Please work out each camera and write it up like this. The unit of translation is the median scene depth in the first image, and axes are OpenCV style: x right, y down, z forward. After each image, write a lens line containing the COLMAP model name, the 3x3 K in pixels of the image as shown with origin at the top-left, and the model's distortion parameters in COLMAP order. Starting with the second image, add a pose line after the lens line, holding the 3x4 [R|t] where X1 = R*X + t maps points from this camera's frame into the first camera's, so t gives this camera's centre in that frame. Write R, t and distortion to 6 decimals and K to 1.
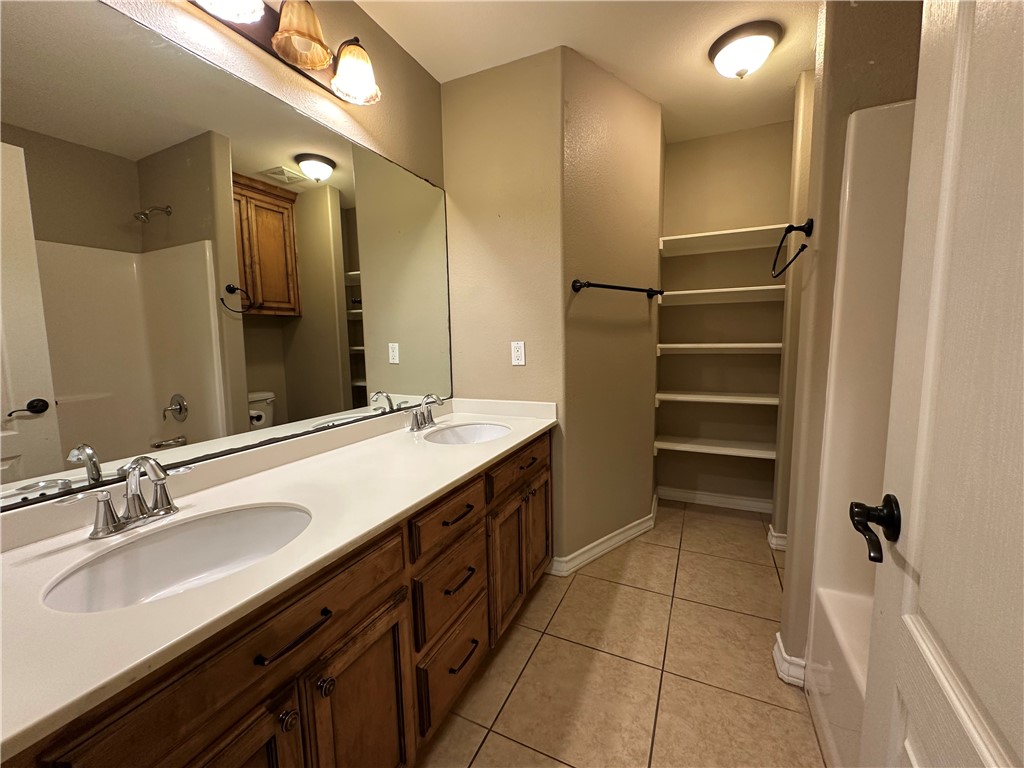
lens RADIAL K [[409.8, 0, 514.0], [0, 409.8, 378.1], [0, 0, 1]] dist [0.002087, -0.000302]
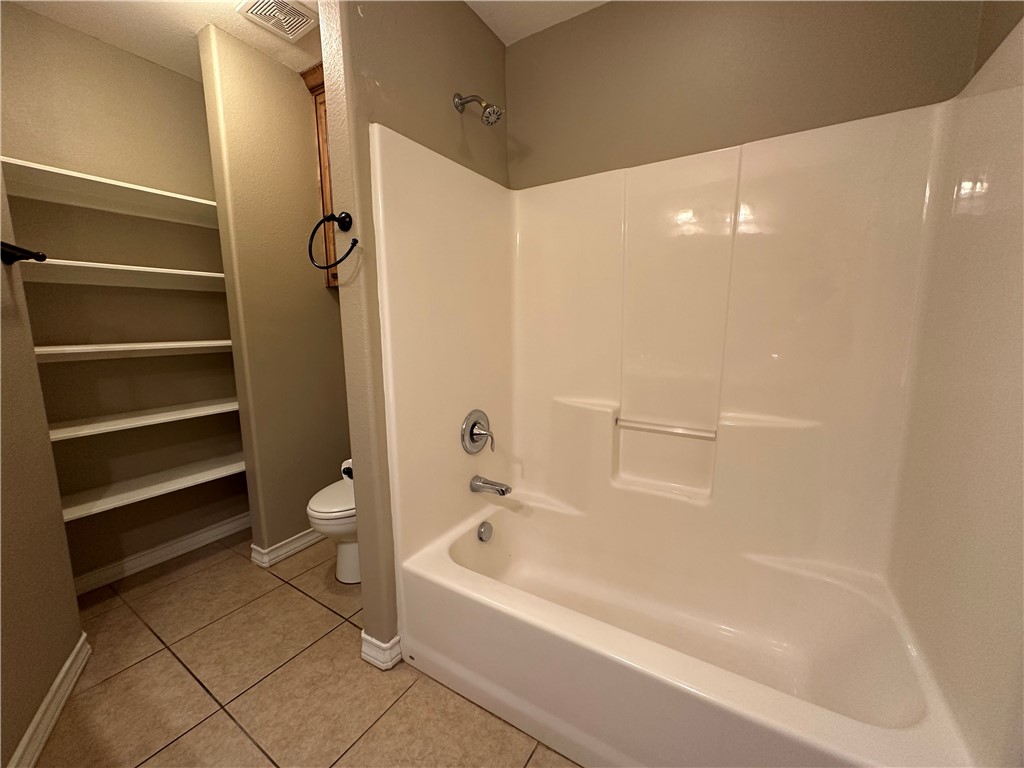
lens RADIAL K [[409.8, 0, 513.0], [0, 409.8, 377.3], [0, 0, 1]] dist [0.002087, -0.000302]
pose [[0.127533, -0.113574, 0.985310, -0.147128], [0.104885, 0.989396, 0.100469, -0.033767], [-0.986273, 0.090532, 0.138093, 0.313358]]
